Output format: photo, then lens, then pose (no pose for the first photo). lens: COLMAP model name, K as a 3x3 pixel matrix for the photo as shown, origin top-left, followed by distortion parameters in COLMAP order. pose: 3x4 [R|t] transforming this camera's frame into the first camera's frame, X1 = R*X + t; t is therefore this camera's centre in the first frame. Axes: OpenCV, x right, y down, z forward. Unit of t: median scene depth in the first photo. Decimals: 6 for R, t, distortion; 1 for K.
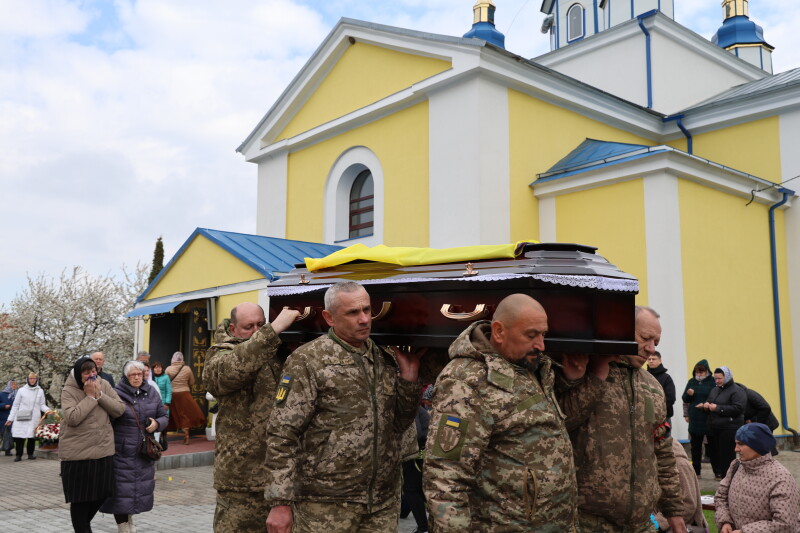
lens RADIAL K [[786.9, 0, 400.0], [0, 786.9, 266.5], [0, 0, 1]] dist [0.013527, 0.013135]
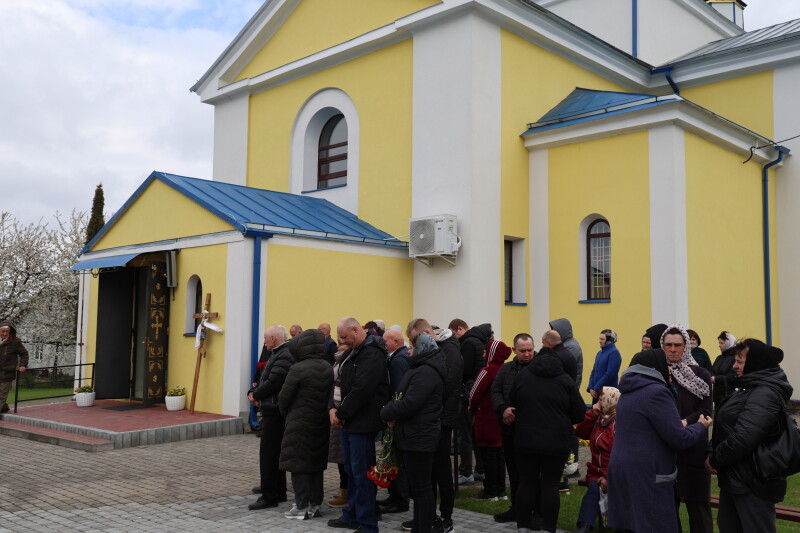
lens RADIAL K [[758.0, 0, 400.0], [0, 758.0, 266.5], [0, 0, 1]] dist [0.035698, 0.010227]
pose [[0.995814, 0.015714, 0.090041, -0.050430], [-0.020947, 0.998127, 0.057474, 0.002390], [-0.088969, -0.059120, 0.994278, 0.103027]]
